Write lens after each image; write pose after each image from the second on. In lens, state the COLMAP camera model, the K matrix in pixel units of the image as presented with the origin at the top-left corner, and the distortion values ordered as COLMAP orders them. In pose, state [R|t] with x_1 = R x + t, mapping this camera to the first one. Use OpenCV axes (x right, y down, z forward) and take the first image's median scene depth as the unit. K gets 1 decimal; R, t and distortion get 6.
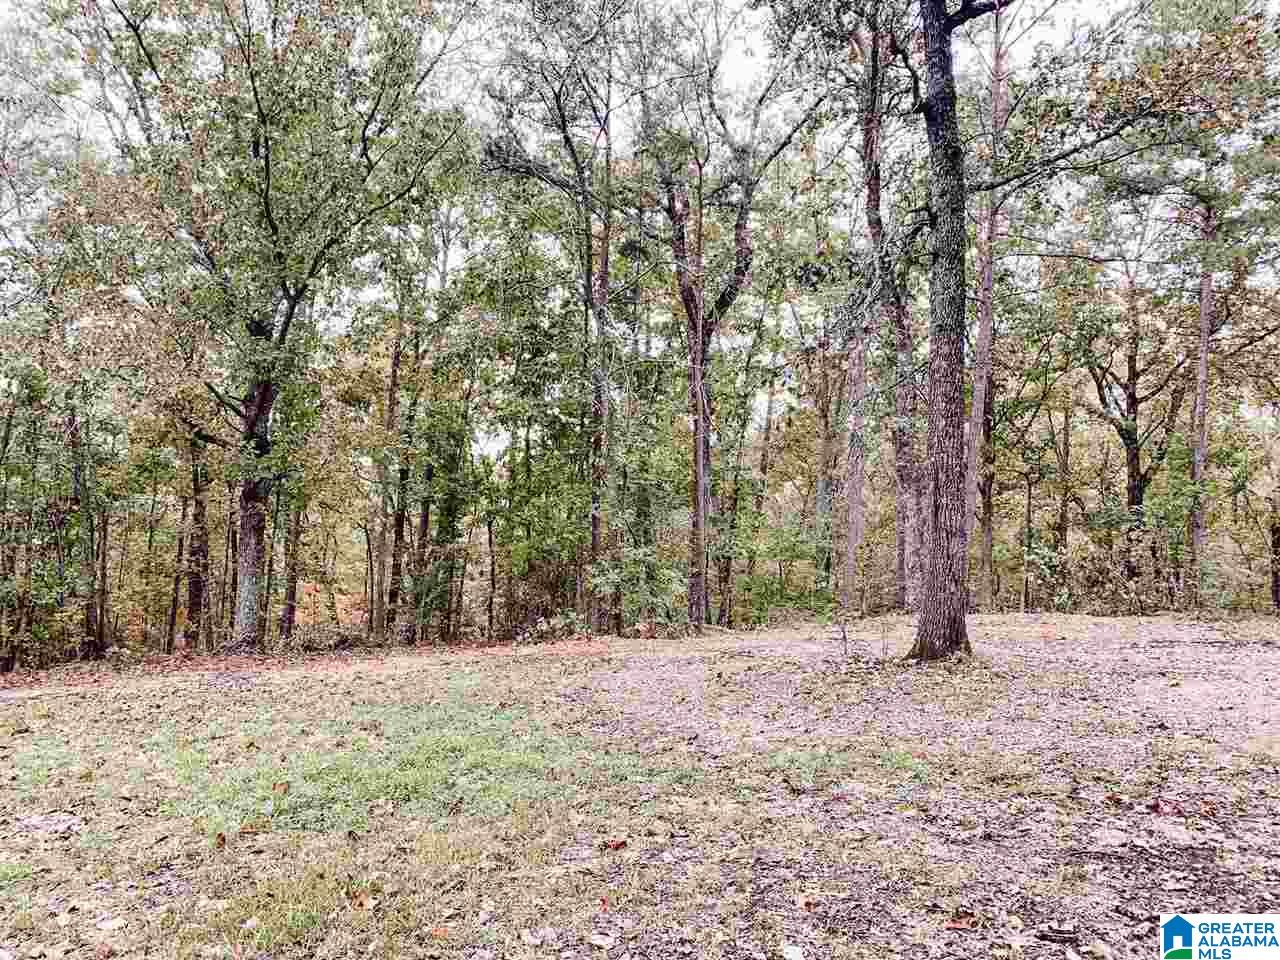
lens RADIAL K [[976.1, 0, 639.5], [0, 976.1, 474.5], [0, 0, 1]] dist [0.034699, -0.021361]
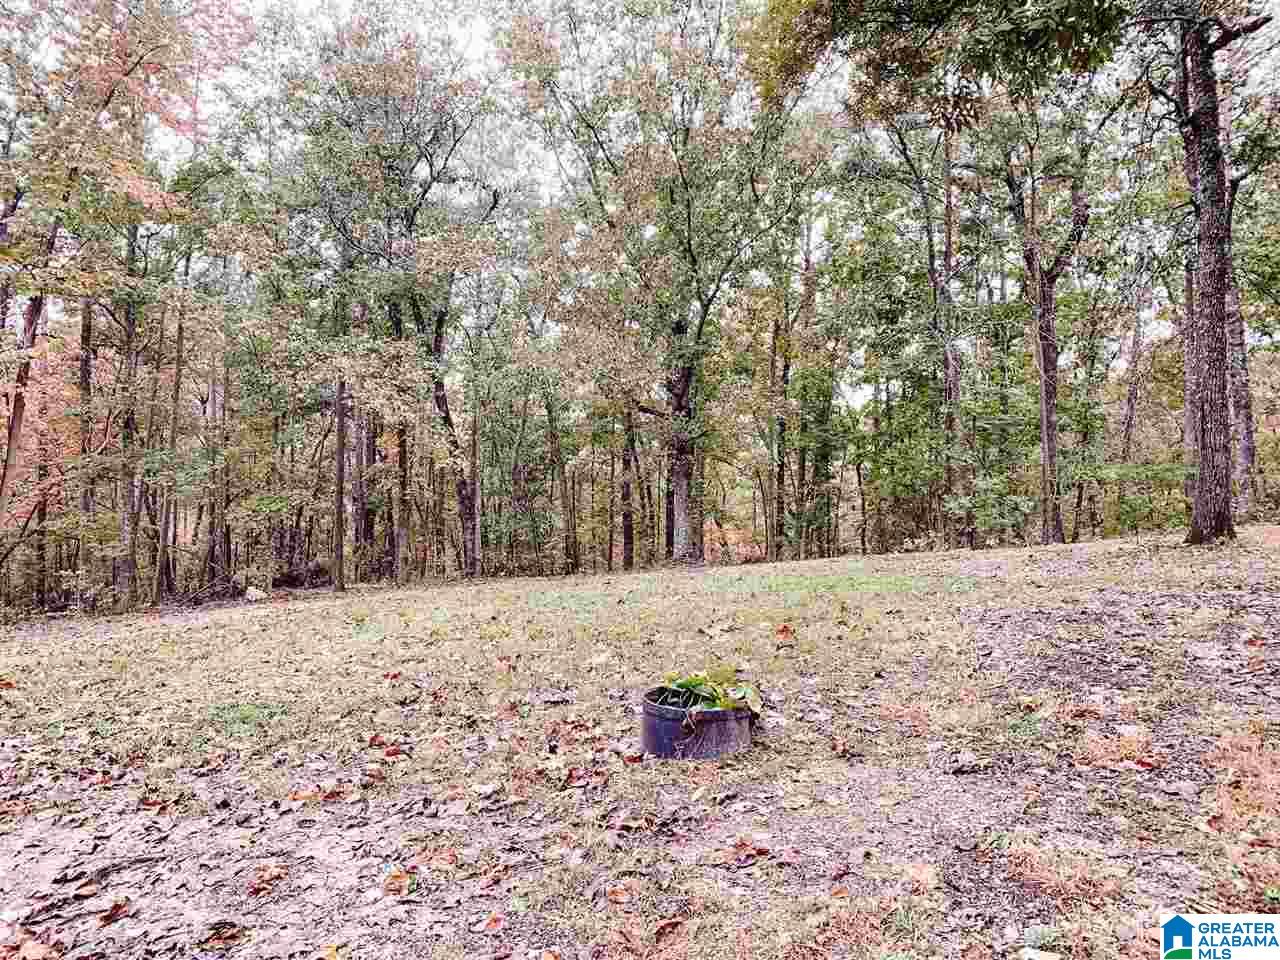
lens RADIAL K [[976.1, 0, 637.2], [0, 976.1, 472.7], [0, 0, 1]] dist [0.034699, -0.021361]
pose [[0.930829, -0.043308, -0.362879, 0.029642], [0.061651, 0.997331, 0.039115, -0.004041], [0.360217, -0.058782, 0.931015, -0.227319]]
